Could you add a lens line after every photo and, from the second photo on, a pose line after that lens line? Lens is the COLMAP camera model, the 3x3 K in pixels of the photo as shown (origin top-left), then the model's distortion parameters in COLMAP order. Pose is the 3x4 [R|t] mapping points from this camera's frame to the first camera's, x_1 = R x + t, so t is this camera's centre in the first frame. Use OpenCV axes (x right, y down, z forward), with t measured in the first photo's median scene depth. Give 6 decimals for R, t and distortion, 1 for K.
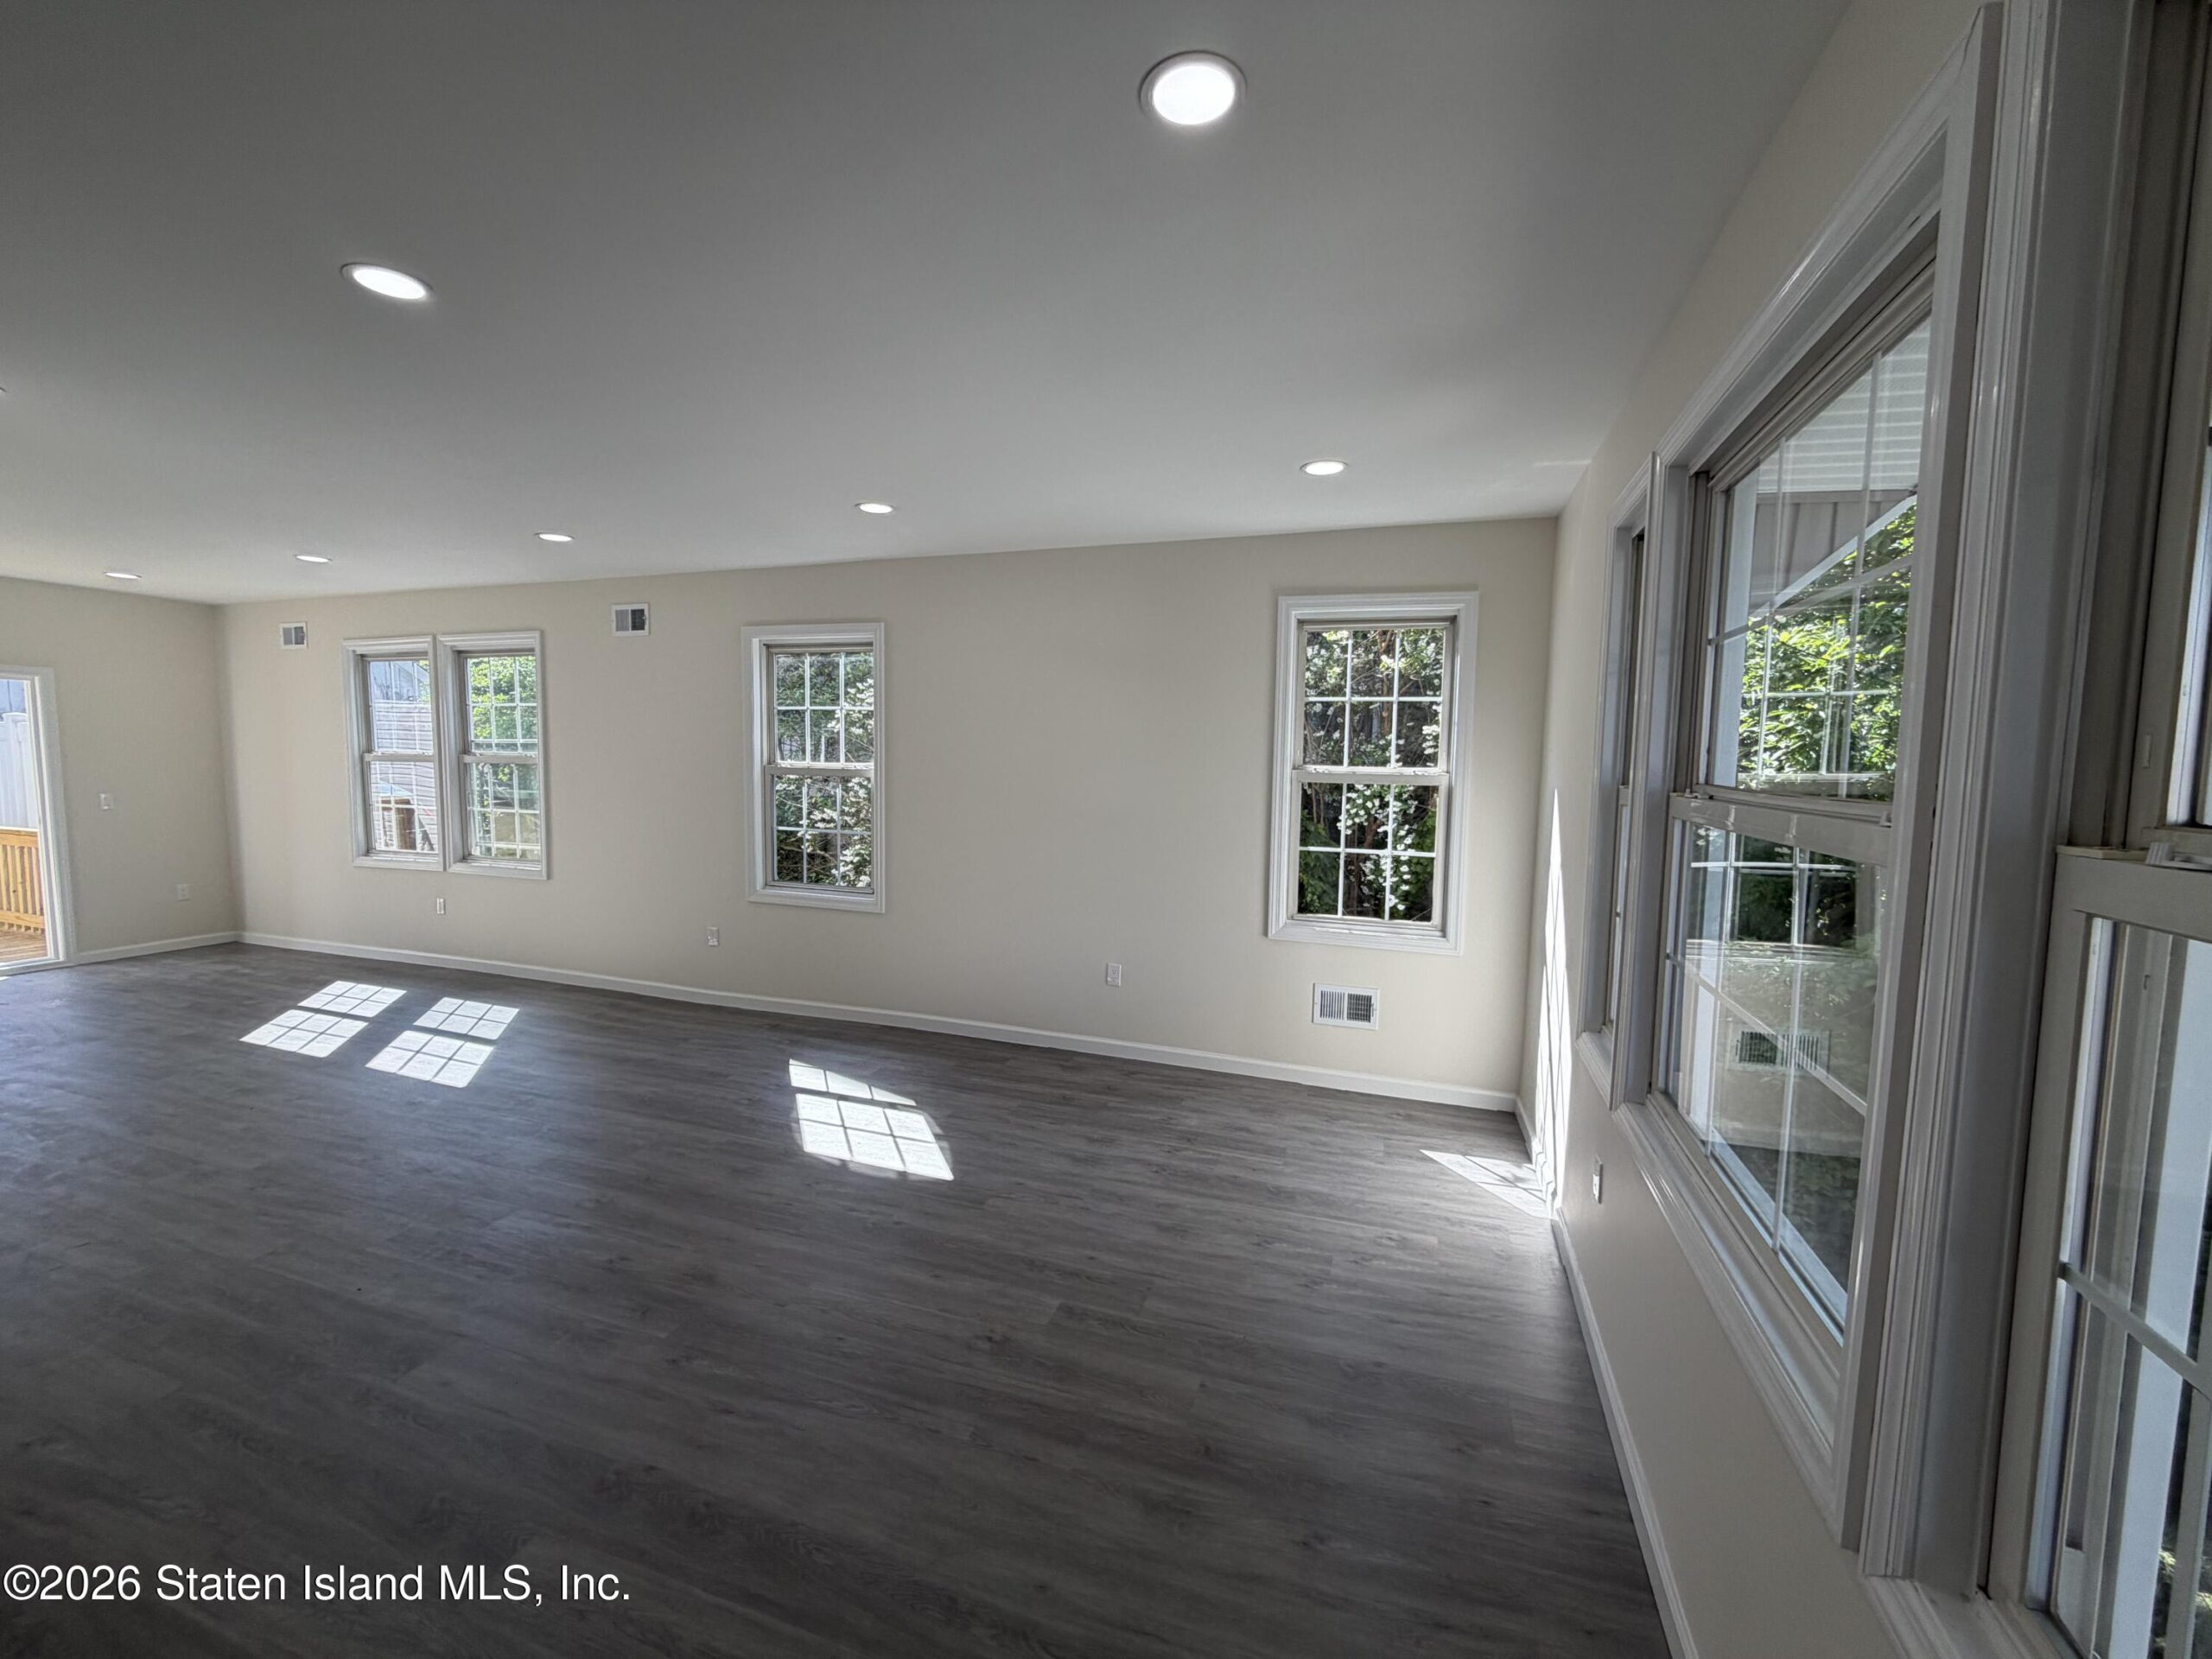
lens RADIAL K [[881.1, 0, 1098.3], [0, 881.1, 827.9], [0, 0, 1]] dist [-0.000048, -0.000268]
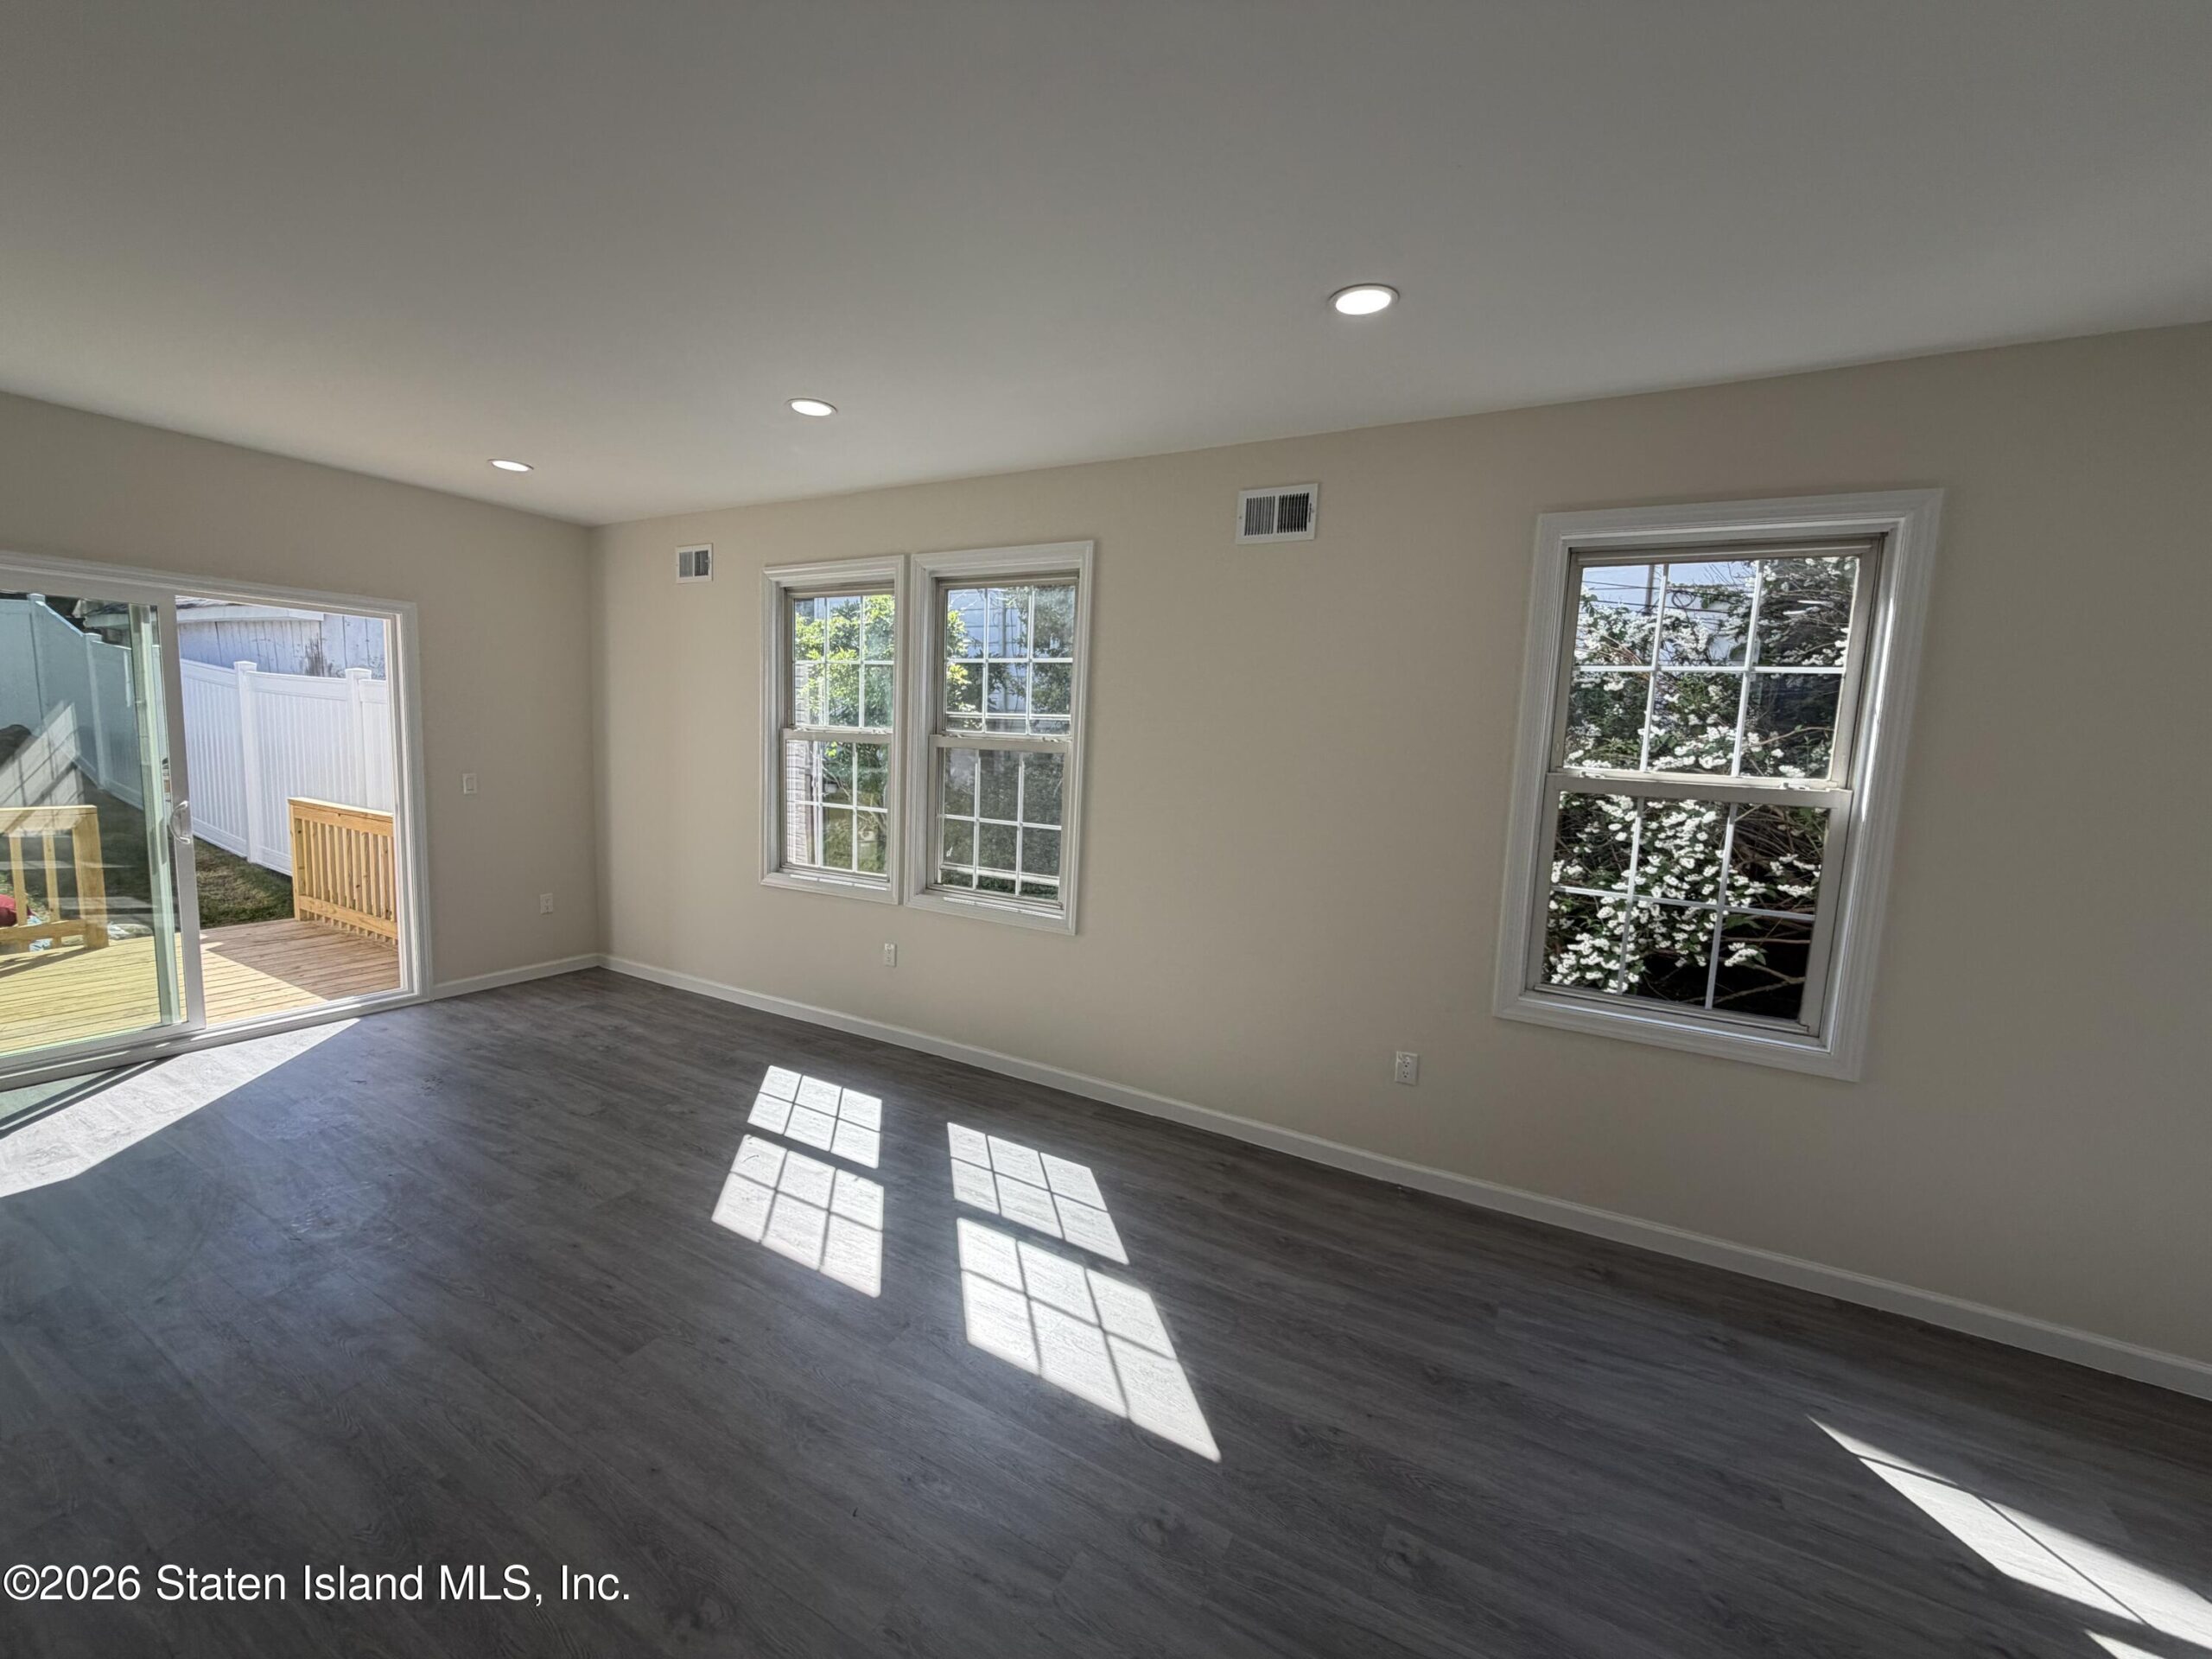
lens RADIAL K [[881.1, 0, 1096.9], [0, 881.1, 828.5], [0, 0, 1]] dist [-0.000048, -0.000268]
pose [[0.984786, 0.044110, -0.168080, -0.689926], [-0.040319, 0.998851, 0.025900, -0.049126], [0.169029, -0.018729, 0.985433, 0.510825]]
